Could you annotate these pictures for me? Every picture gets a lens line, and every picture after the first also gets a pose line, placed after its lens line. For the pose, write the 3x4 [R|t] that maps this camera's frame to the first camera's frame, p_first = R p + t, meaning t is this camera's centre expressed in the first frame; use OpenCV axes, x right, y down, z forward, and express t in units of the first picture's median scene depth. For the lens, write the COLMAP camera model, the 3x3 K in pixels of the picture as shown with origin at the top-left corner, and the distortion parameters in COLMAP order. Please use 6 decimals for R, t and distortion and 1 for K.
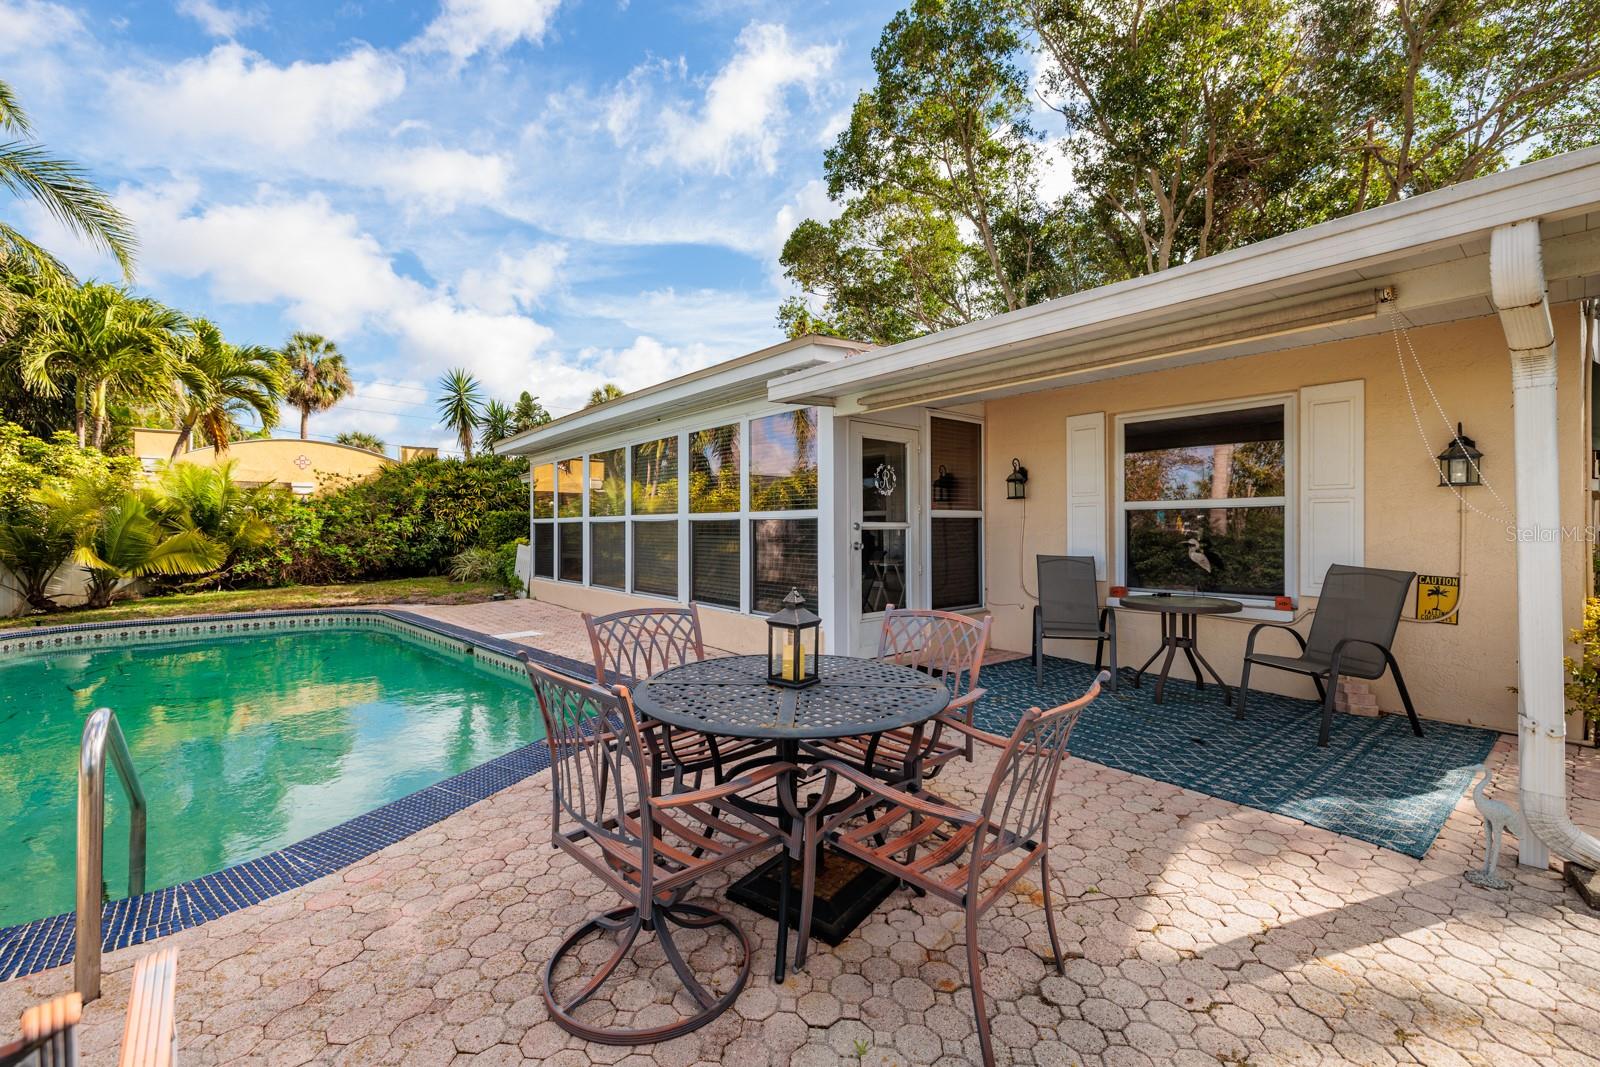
lens RADIAL K [[685.2, 0, 793.9], [0, 685.2, 526.9], [0, 0, 1]] dist [0.013156, 0.000127]
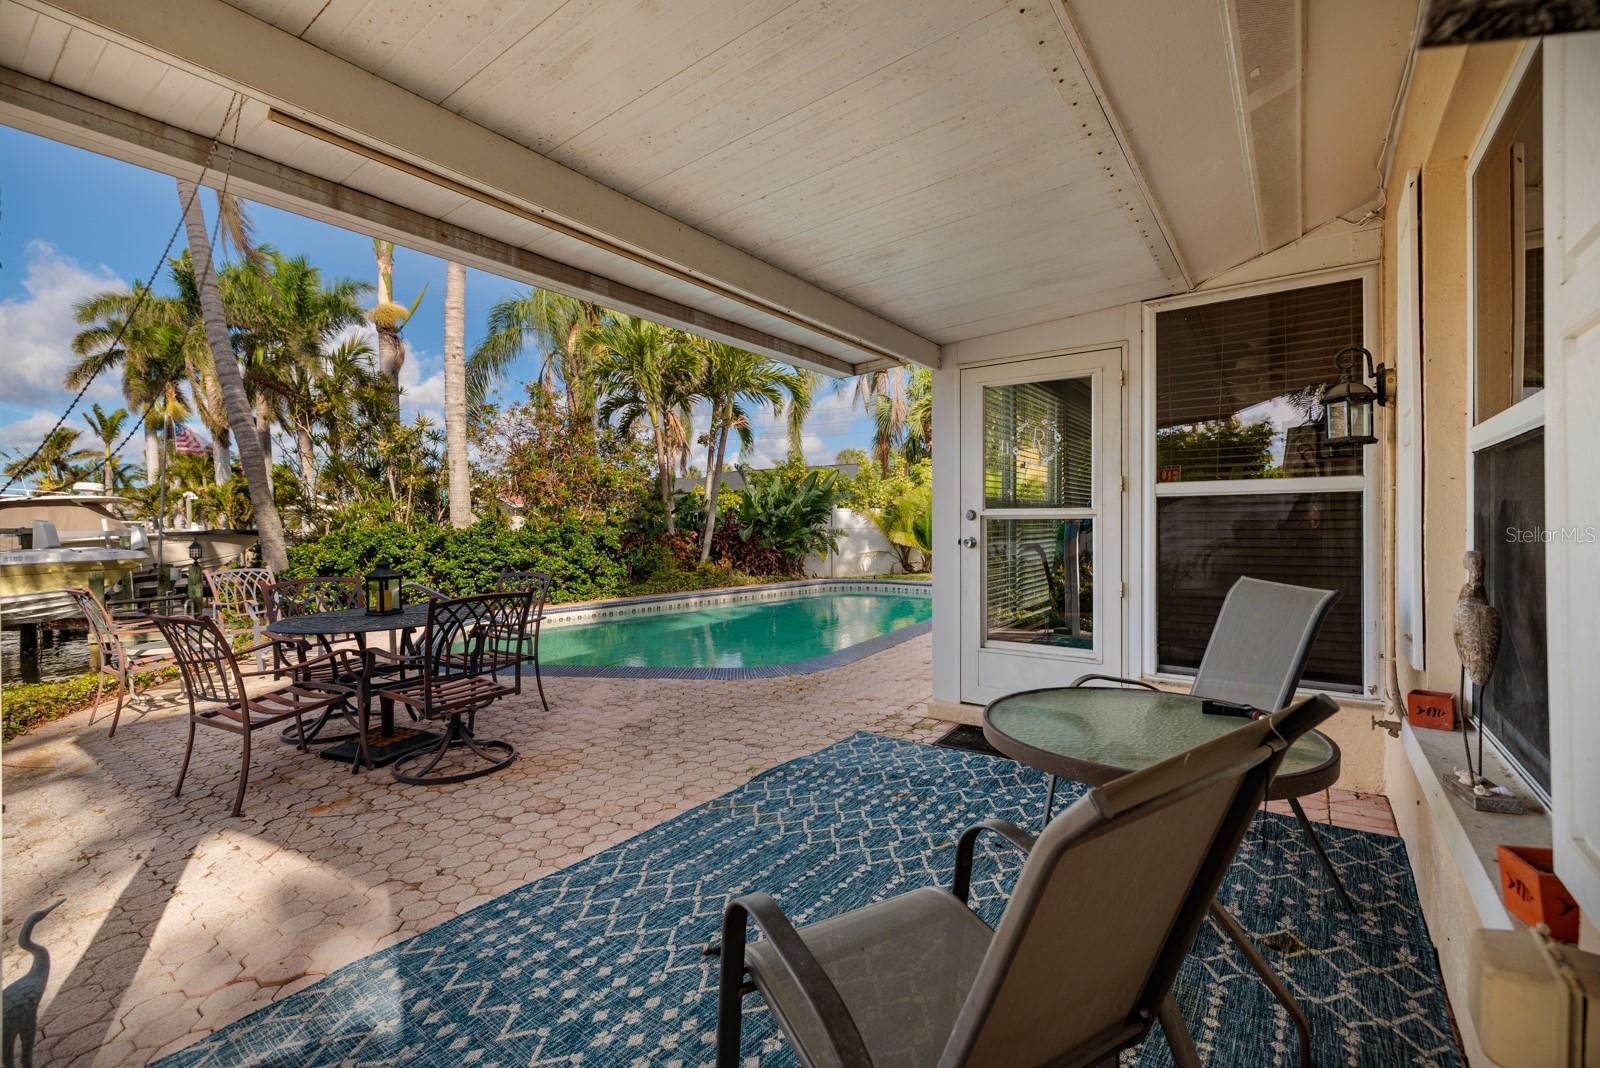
lens RADIAL K [[685.2, 0, 792.1], [0, 685.2, 531.5], [0, 0, 1]] dist [0.013156, 0.000127]
pose [[0.215691, 0.010991, -0.976400, 1.251012], [0.006204, 0.999901, 0.012626, 0.009061], [0.976442, -0.008781, 0.215601, 1.105188]]
